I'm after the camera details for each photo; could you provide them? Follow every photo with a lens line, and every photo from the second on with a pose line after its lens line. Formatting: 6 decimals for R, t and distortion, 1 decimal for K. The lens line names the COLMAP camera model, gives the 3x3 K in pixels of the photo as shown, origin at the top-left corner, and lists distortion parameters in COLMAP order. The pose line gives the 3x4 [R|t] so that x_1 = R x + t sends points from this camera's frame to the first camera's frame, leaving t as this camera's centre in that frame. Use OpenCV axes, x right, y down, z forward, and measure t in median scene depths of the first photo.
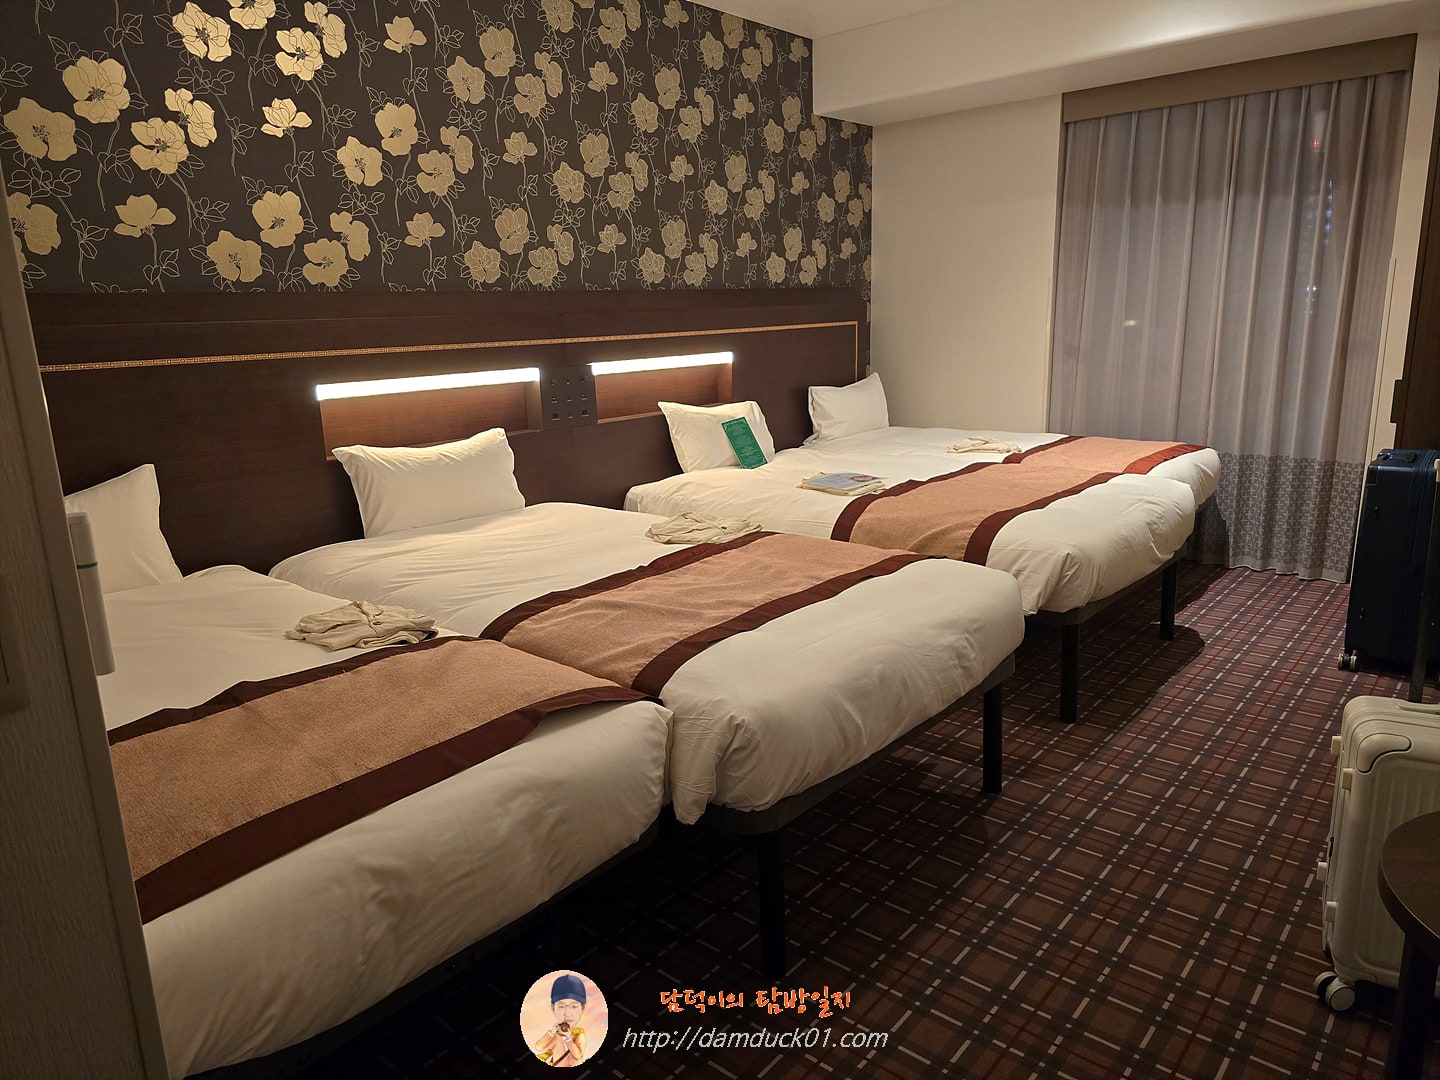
lens RADIAL K [[970.5, 0, 690.3], [0, 970.5, 555.9], [0, 0, 1]] dist [0.010965, -0.022038]
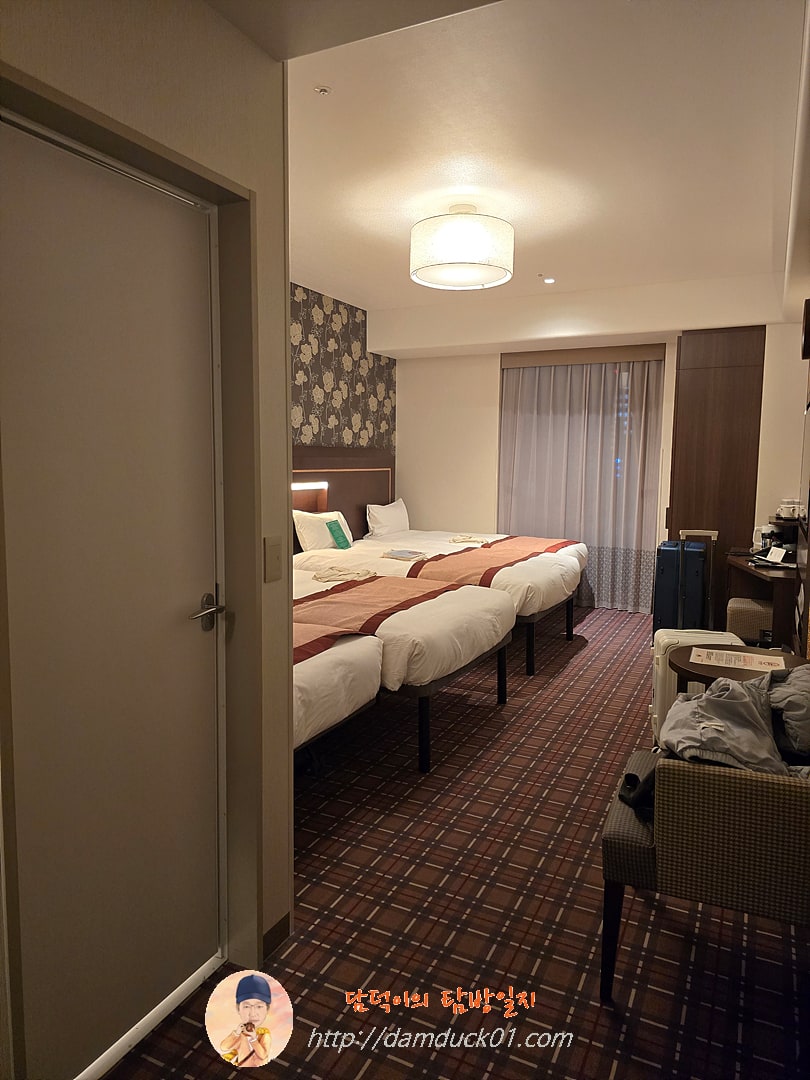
lens RADIAL K [[727.9, 0, 403.5], [0, 727.9, 541.7], [0, 0, 1]] dist [0.010965, -0.022038]
pose [[0.963392, 0.016145, 0.267609, -0.179415], [0.020085, 0.991033, -0.132096, 0.068099], [-0.267342, 0.132635, 0.954430, -0.255834]]
